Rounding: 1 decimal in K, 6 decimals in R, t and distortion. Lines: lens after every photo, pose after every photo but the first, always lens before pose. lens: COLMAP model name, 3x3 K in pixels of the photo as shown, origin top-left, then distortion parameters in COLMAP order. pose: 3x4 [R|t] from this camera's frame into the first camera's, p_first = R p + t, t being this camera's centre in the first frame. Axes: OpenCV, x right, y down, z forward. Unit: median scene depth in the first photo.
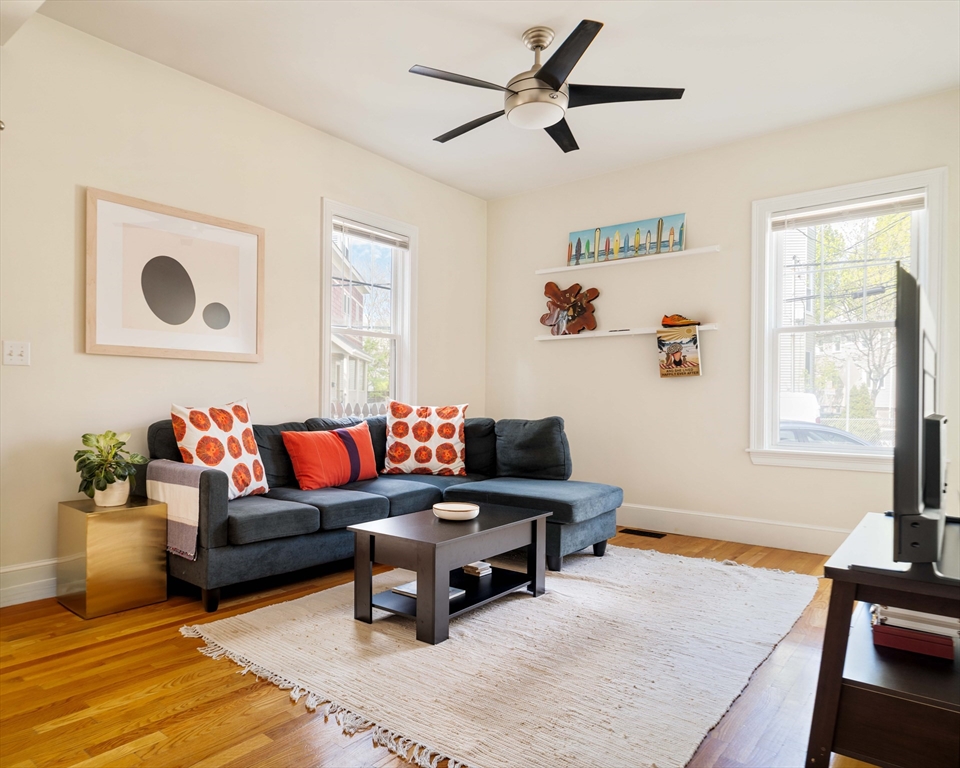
lens RADIAL K [[633.4, 0, 411.9], [0, 633.4, 401.4], [0, 0, 1]] dist [-0.008983, 0.005273]
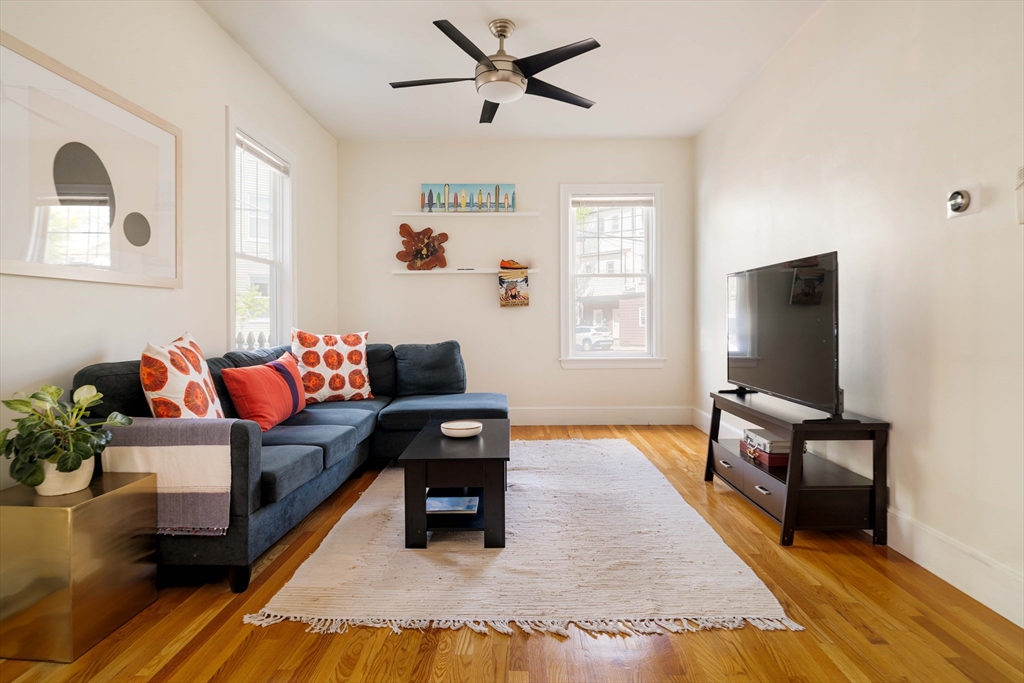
lens RADIAL K [[540.3, 0, 520.8], [0, 540.3, 321.5], [0, 0, 1]] dist [-0.006312, 0.001823]
pose [[0.749302, -0.012583, 0.662109, -0.340905], [0.014044, 0.999897, 0.003108, -0.012665], [-0.662080, 0.006970, 0.749401, 0.151285]]
